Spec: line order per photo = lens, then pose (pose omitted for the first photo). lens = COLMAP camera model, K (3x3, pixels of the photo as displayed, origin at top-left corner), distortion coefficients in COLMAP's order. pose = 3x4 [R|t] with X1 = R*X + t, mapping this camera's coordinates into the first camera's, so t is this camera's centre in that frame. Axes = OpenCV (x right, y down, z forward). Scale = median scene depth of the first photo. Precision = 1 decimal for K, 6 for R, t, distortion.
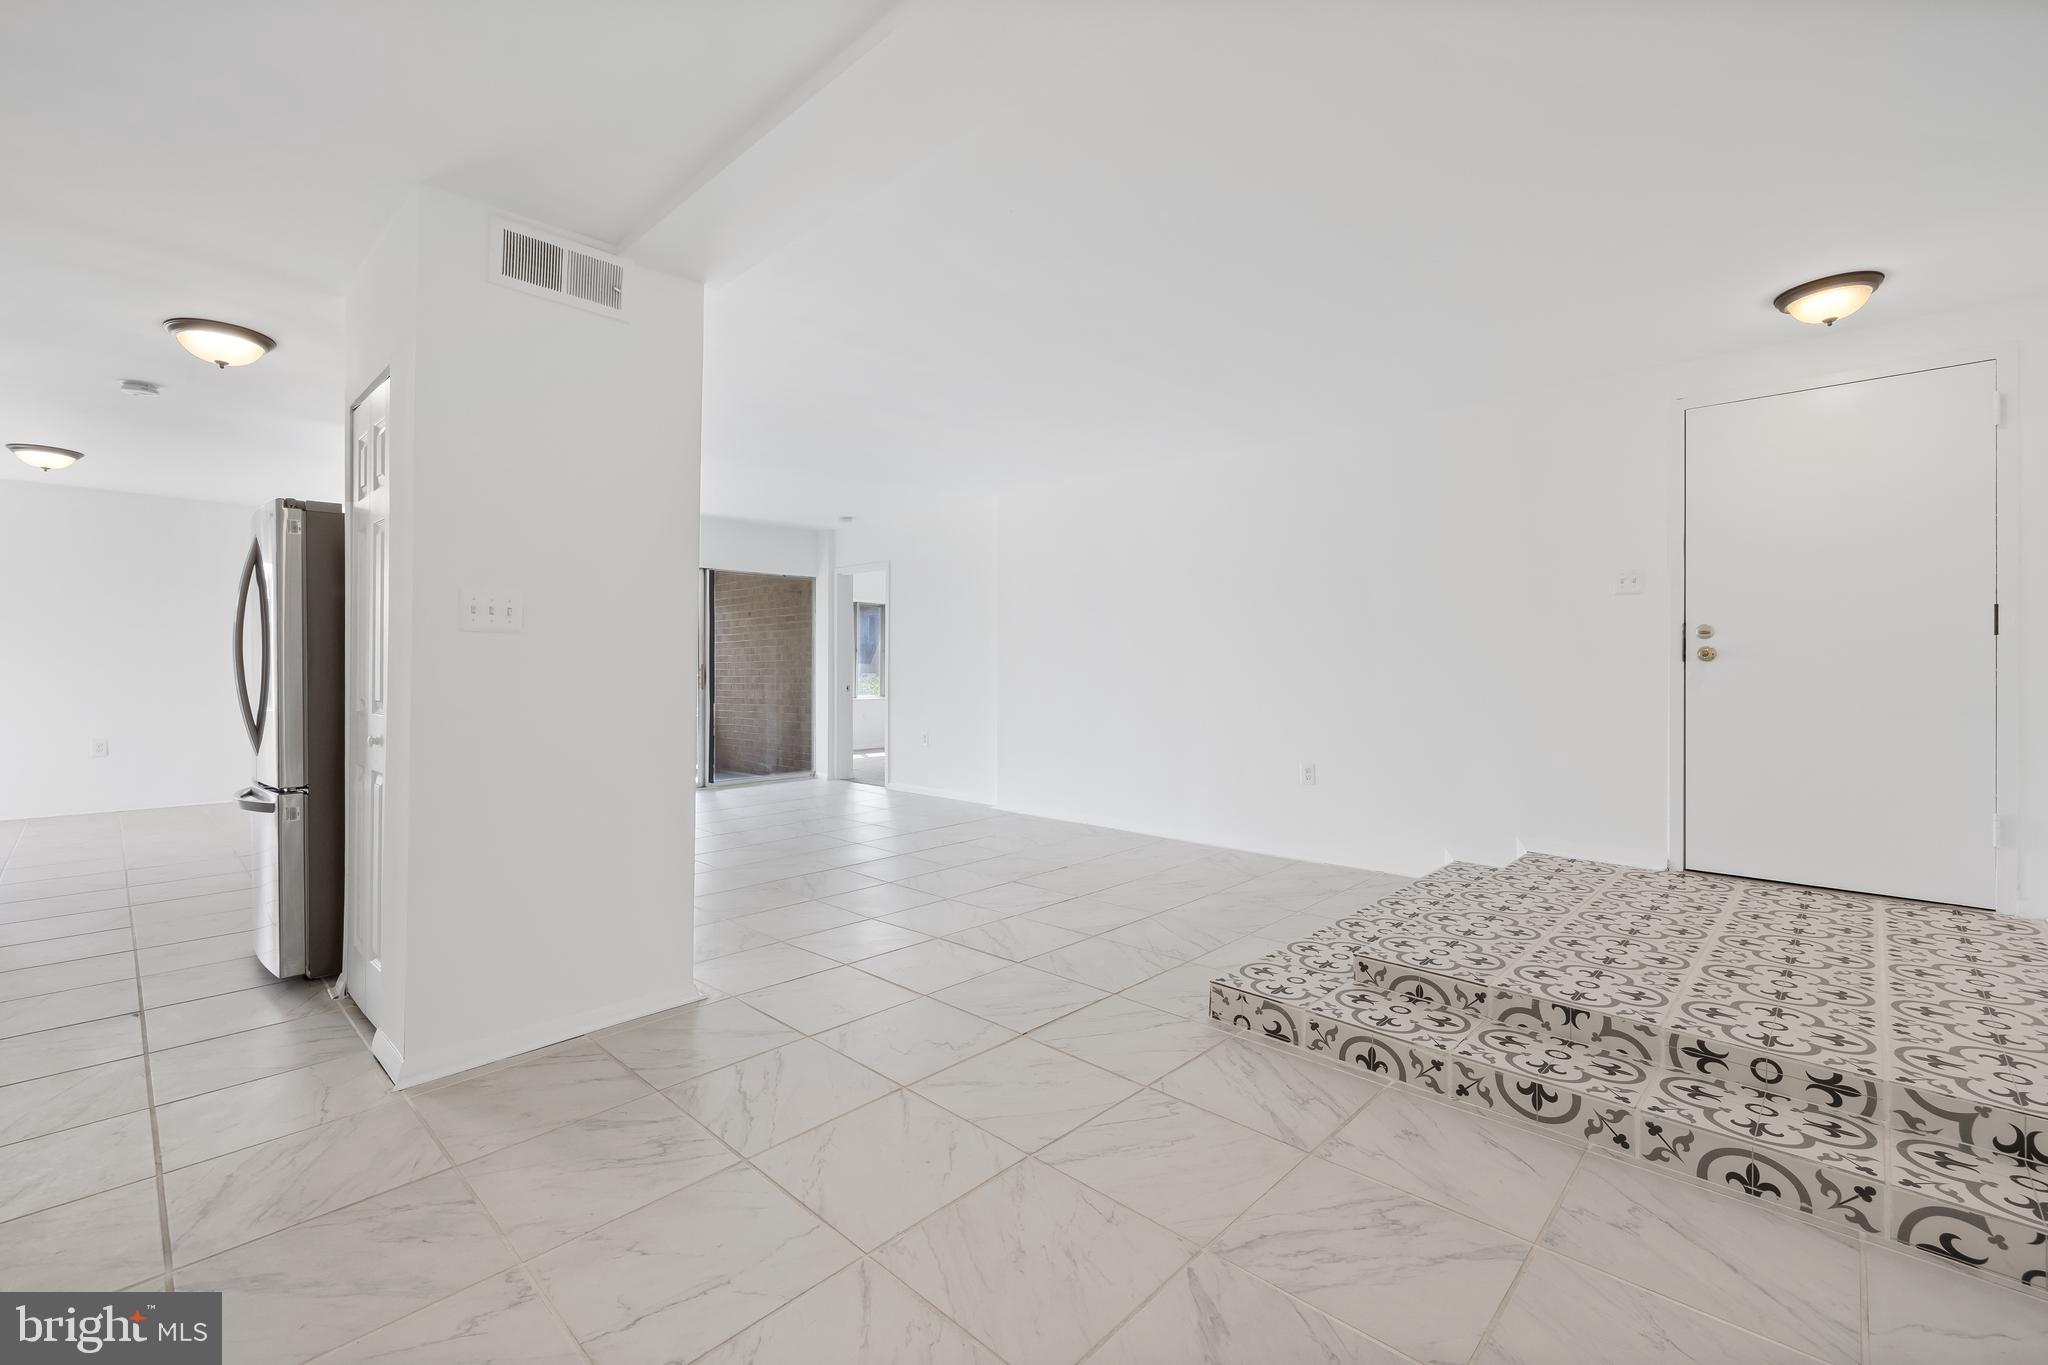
lens RADIAL K [[865.8, 0, 1023.4], [0, 865.8, 669.9], [0, 0, 1]] dist [0.000253, -0.000016]
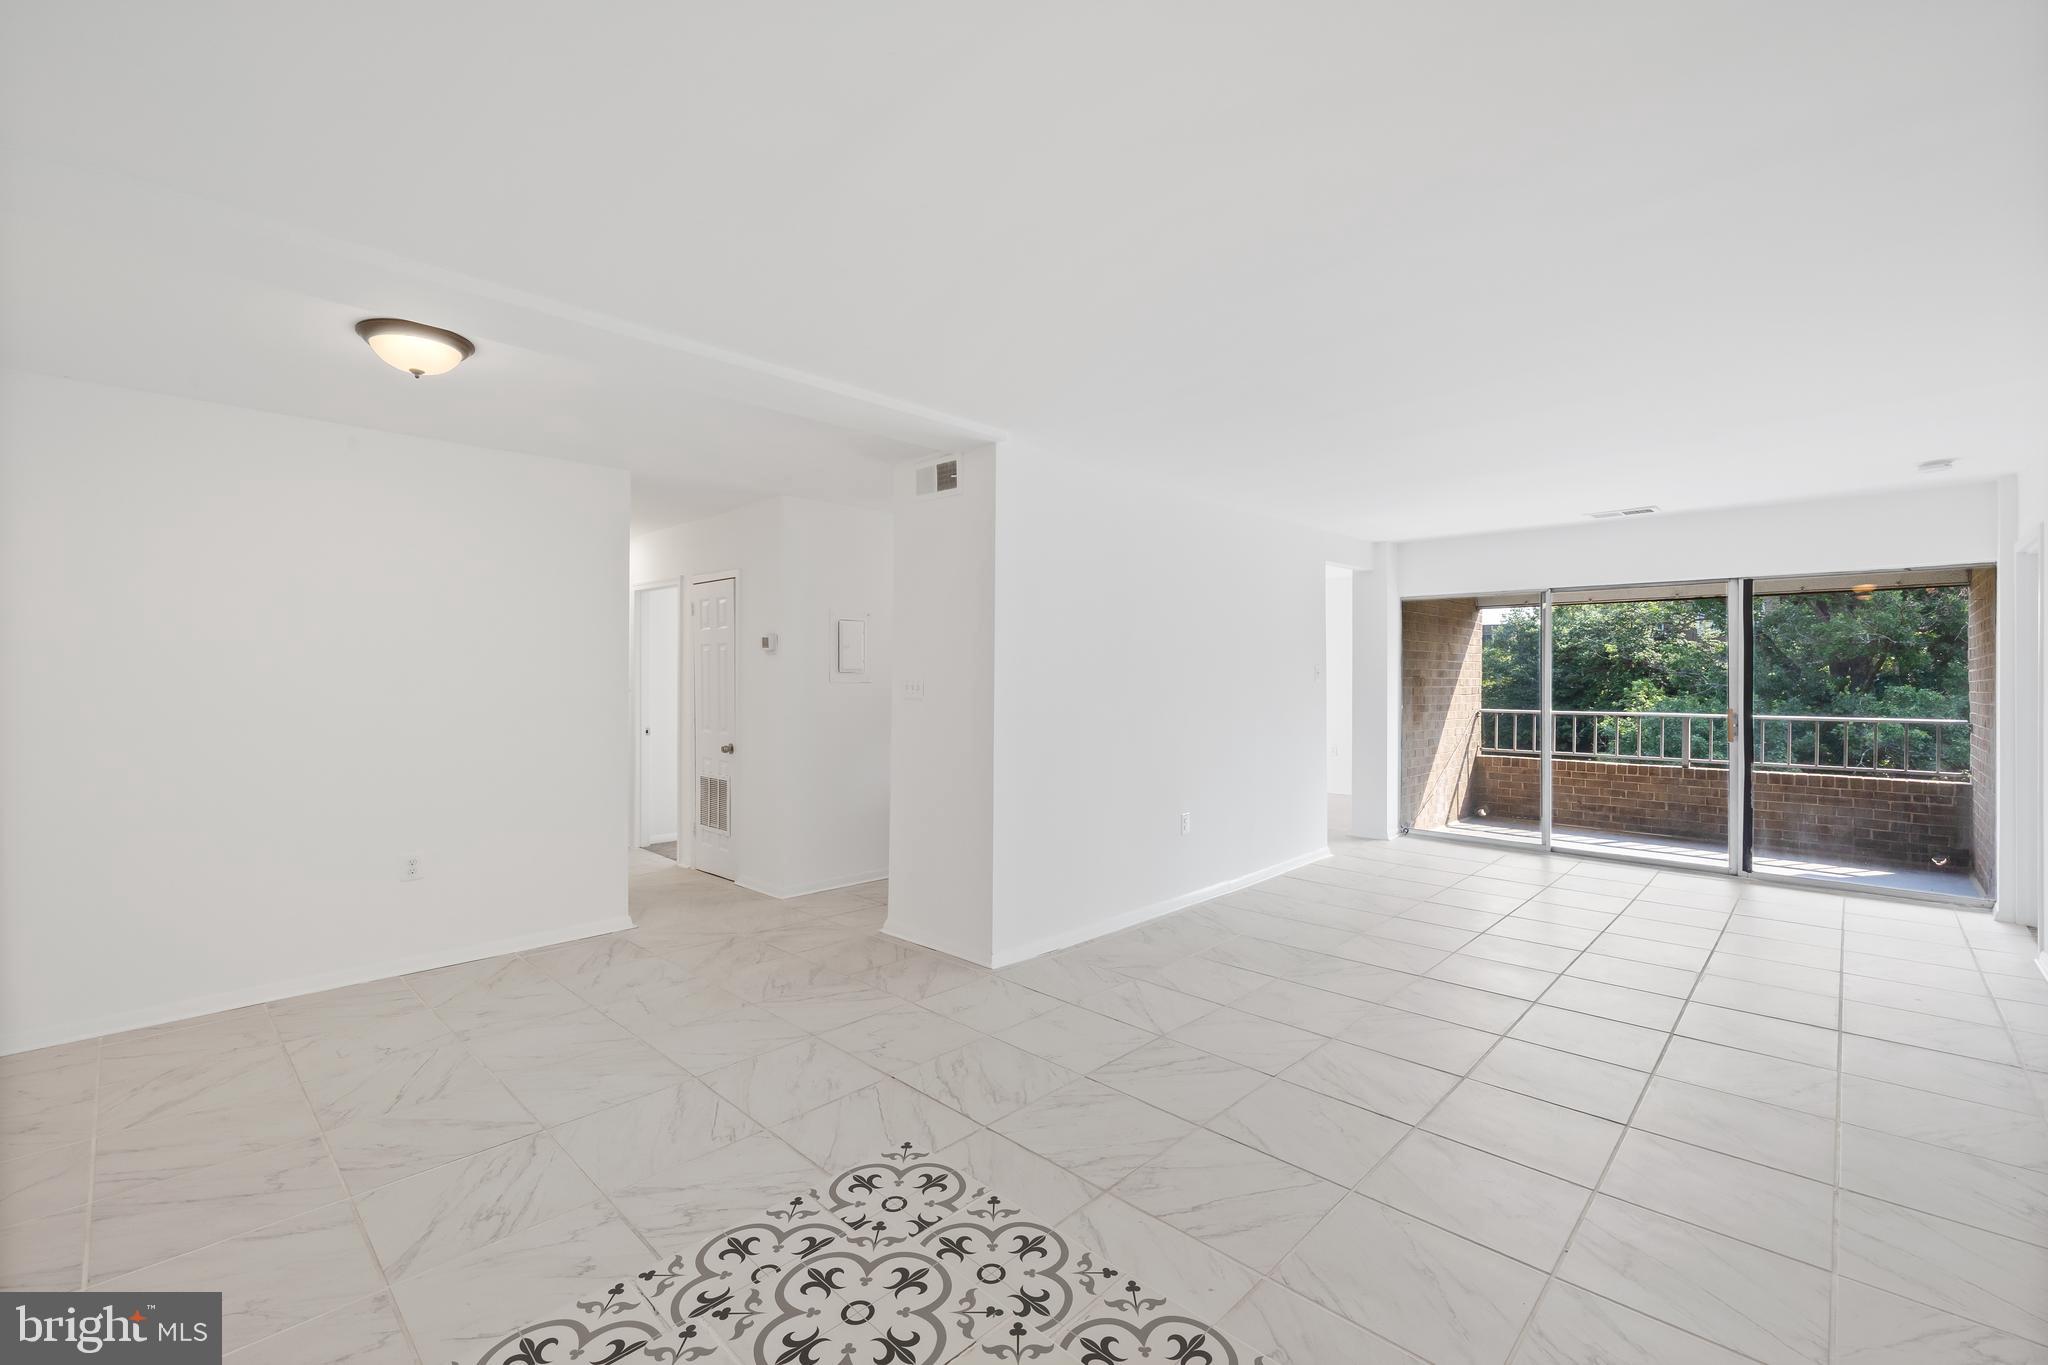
lens RADIAL K [[865.8, 0, 1023.4], [0, 865.8, 669.9], [0, 0, 1]] dist [0.000253, -0.000016]
pose [[-0.007543, -0.006290, -0.999952, 0.335119], [-0.007209, 0.999955, -0.006236, -0.027255], [0.999946, 0.007162, -0.007588, 0.357089]]
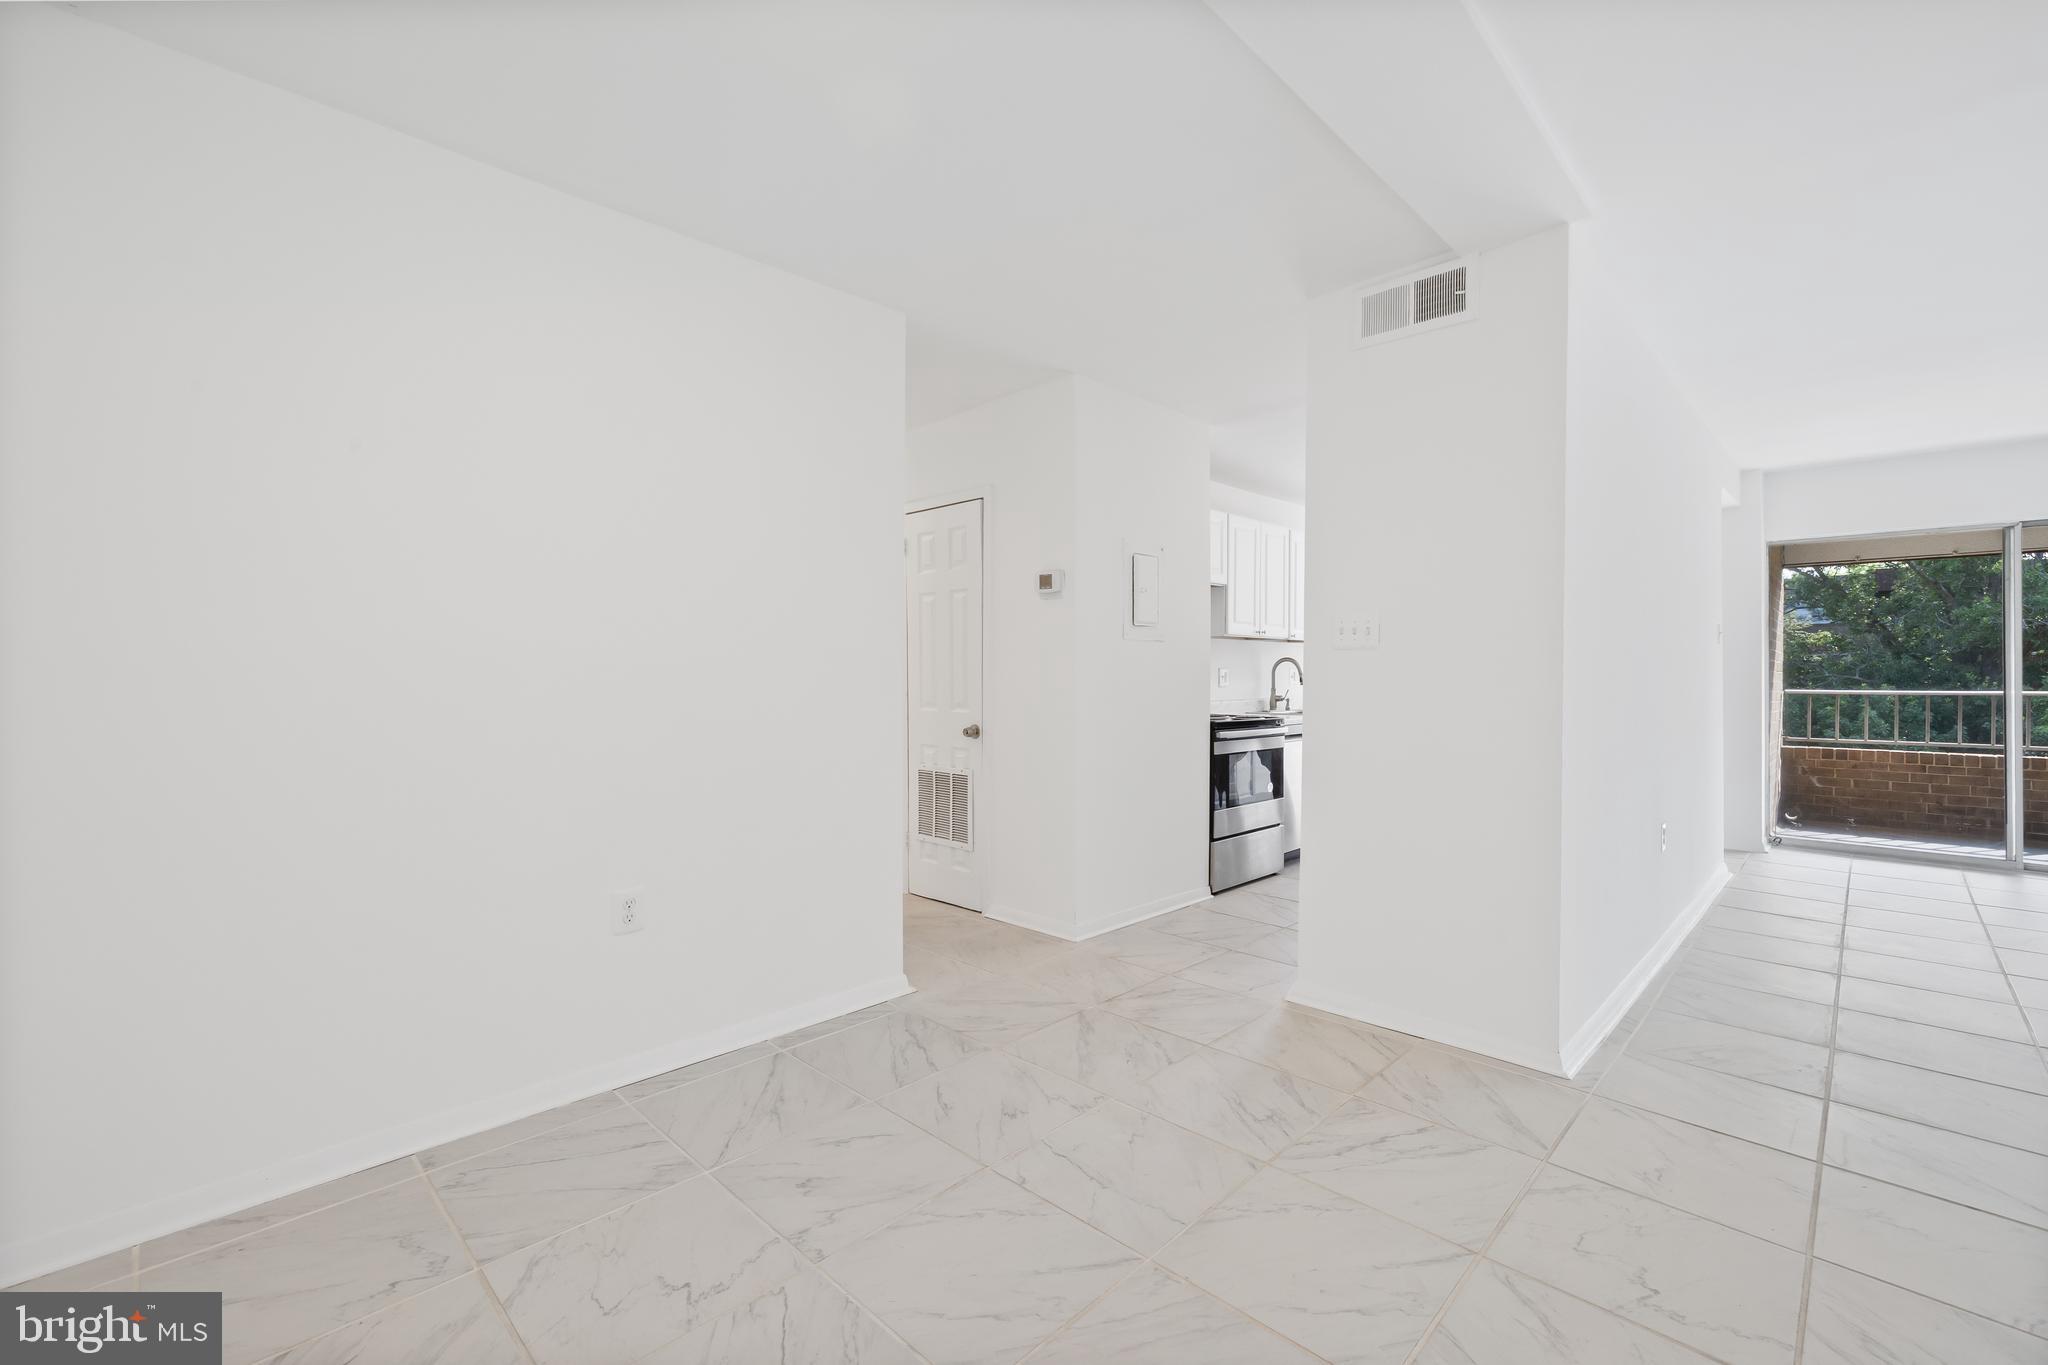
lens RADIAL K [[865.8, 0, 1023.4], [0, 865.8, 669.9], [0, 0, 1]] dist [0.000253, -0.000016]
pose [[-0.019190, -0.004715, -0.999805, 0.161142], [-0.005902, 0.999972, -0.004603, -0.002308], [0.999798, 0.005813, -0.019218, 0.165892]]
